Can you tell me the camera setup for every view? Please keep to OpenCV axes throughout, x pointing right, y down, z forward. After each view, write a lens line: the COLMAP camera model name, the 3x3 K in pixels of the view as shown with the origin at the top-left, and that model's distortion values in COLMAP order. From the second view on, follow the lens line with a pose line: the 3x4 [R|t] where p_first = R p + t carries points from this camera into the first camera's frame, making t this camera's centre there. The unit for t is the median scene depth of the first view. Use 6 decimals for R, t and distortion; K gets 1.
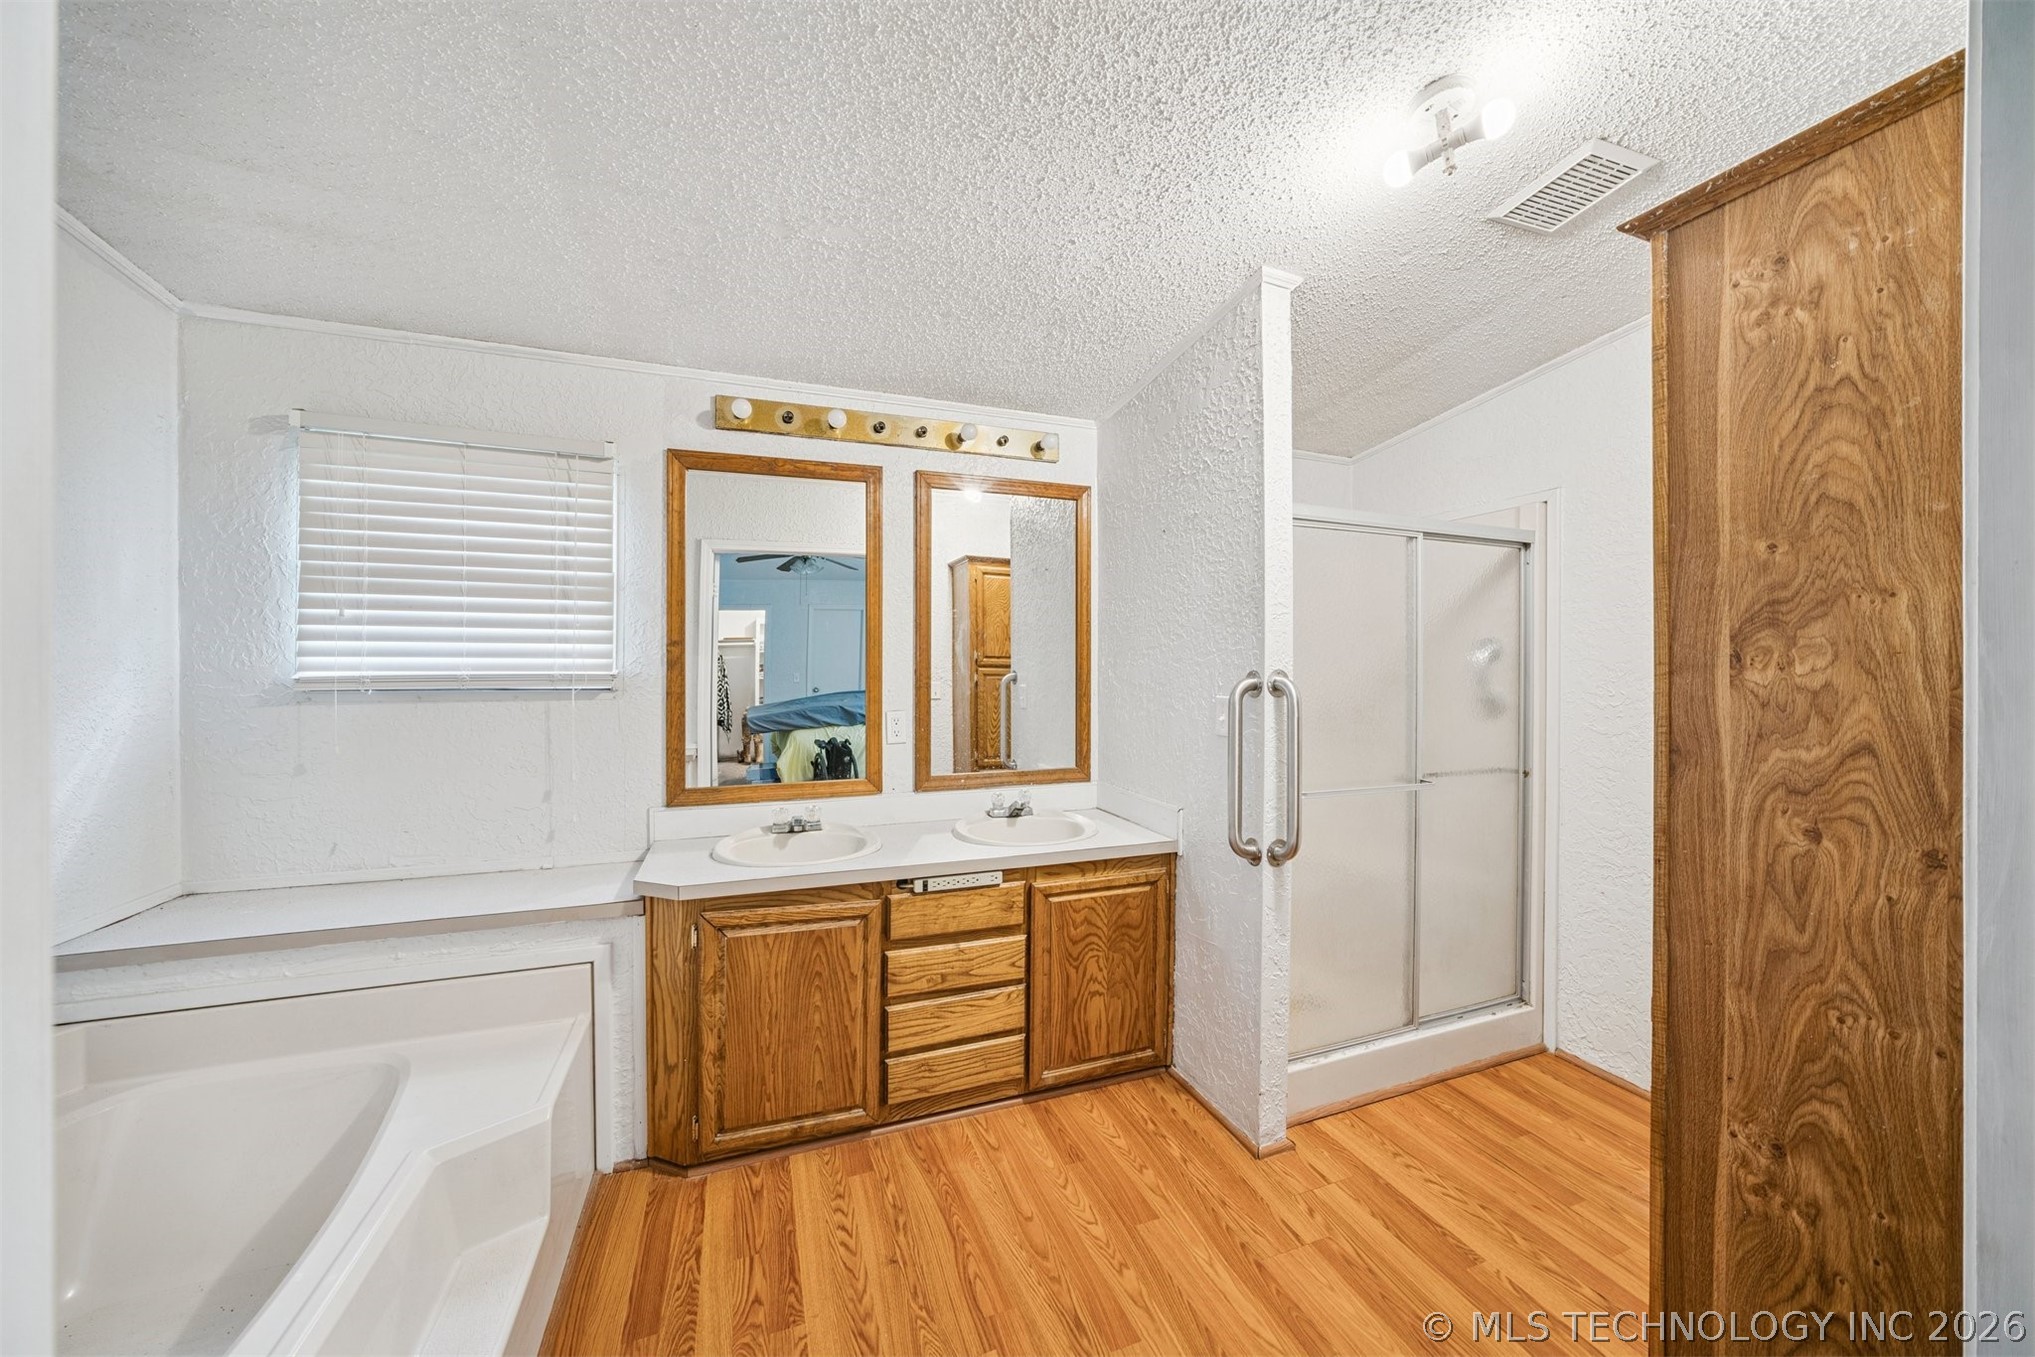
lens RADIAL K [[715.0, 0, 1001.3], [0, 715.0, 681.4], [0, 0, 1]] dist [-0.024391, 0.006791]
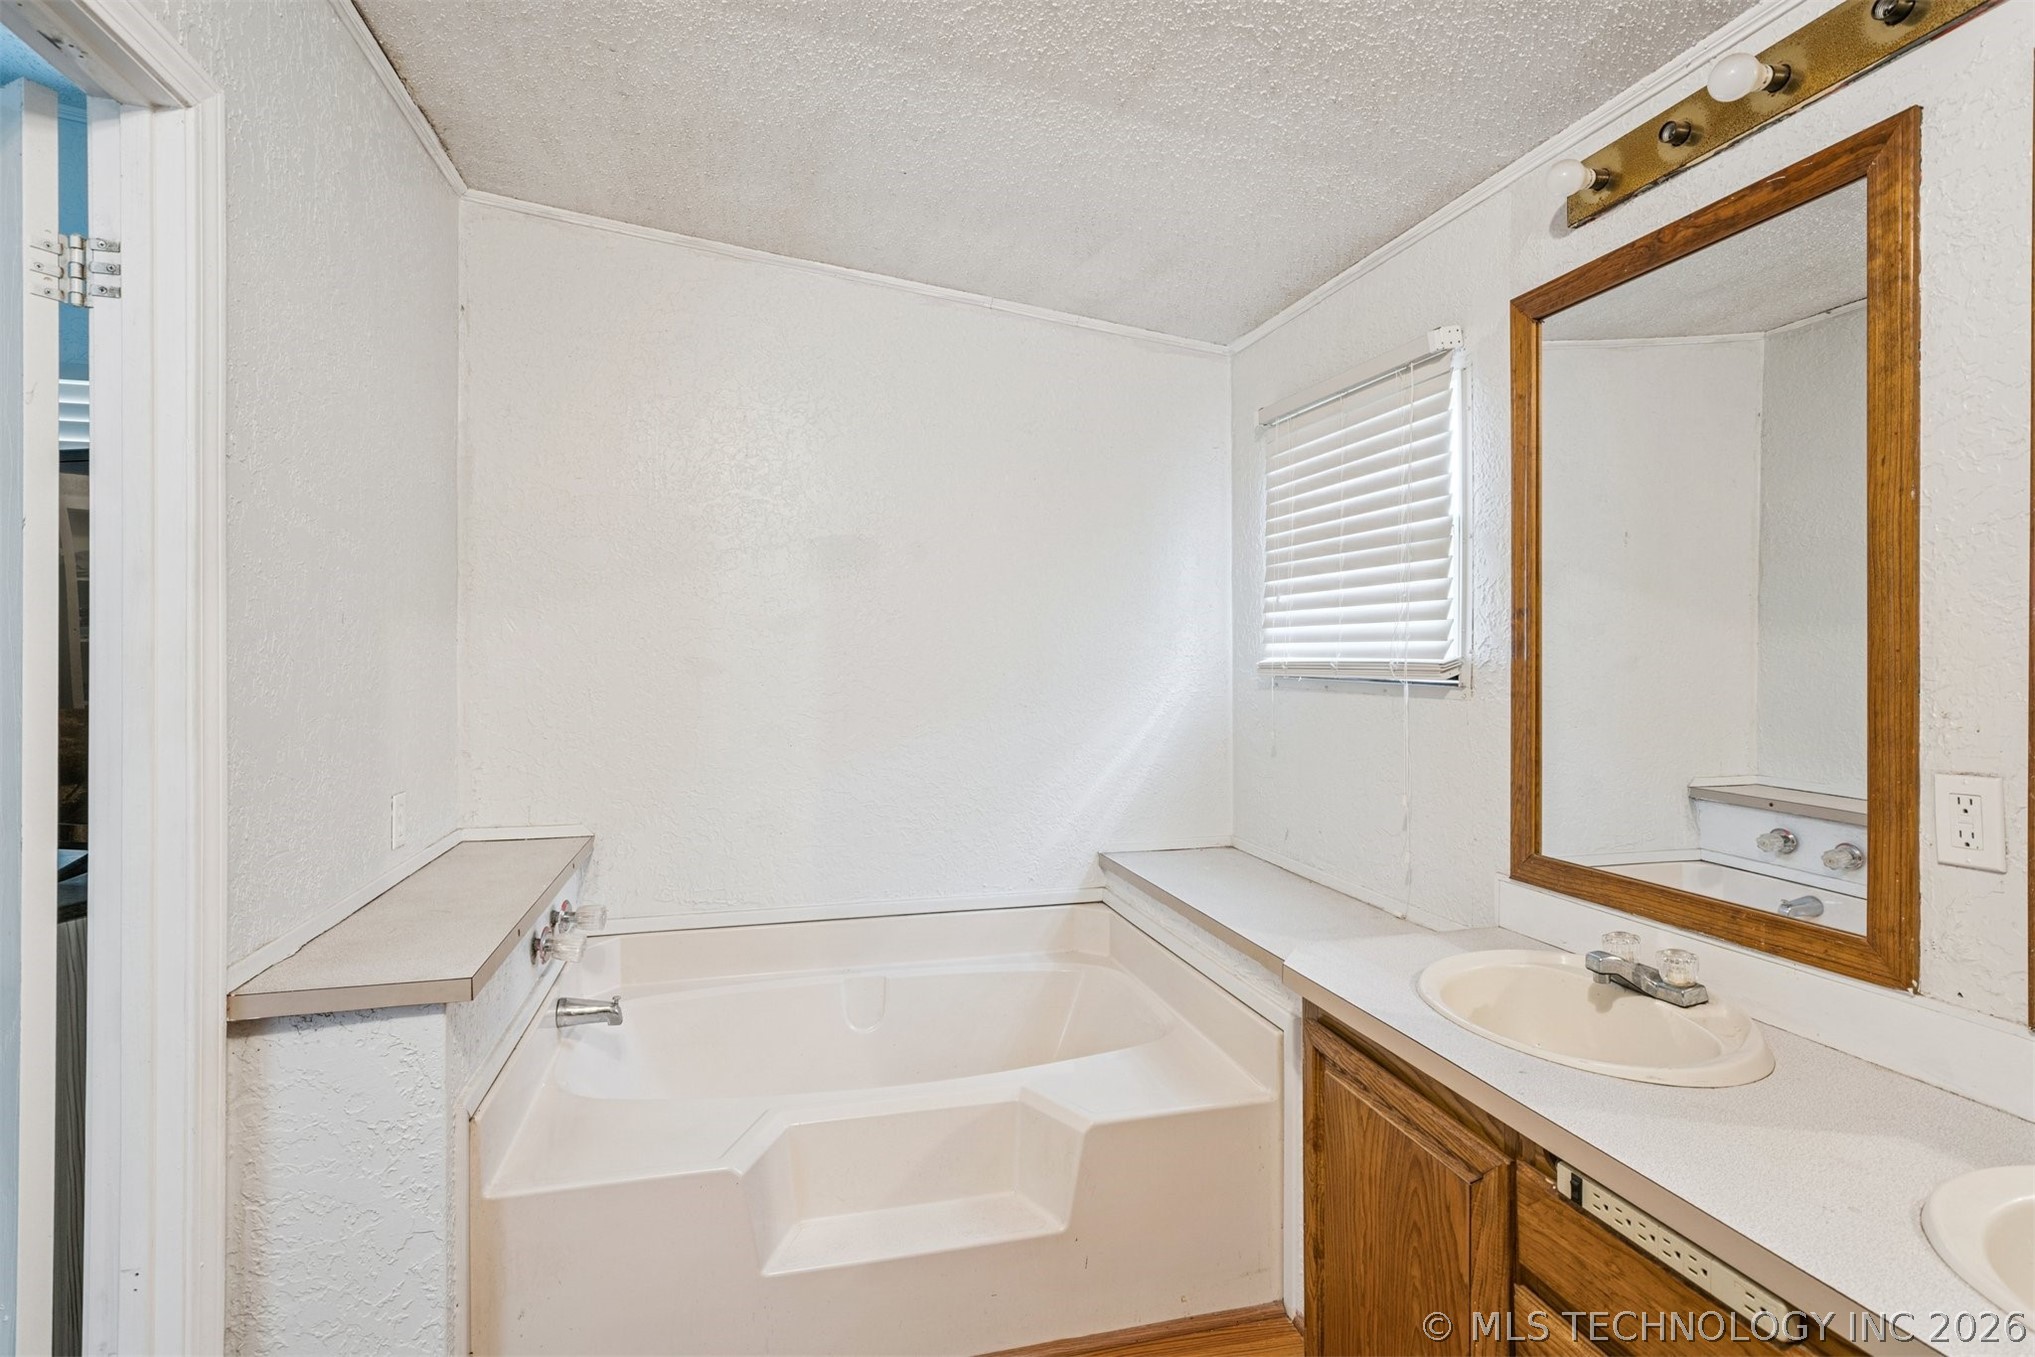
lens RADIAL K [[988.8, 0, 1011.3], [0, 988.8, 656.6], [0, 0, 1]] dist [0.001339, 0.000529]
pose [[-0.104163, 0.001446, -0.994559, 0.485609], [-0.016142, 0.999865, 0.003144, -0.013453], [0.994429, 0.016382, -0.104125, 0.731157]]
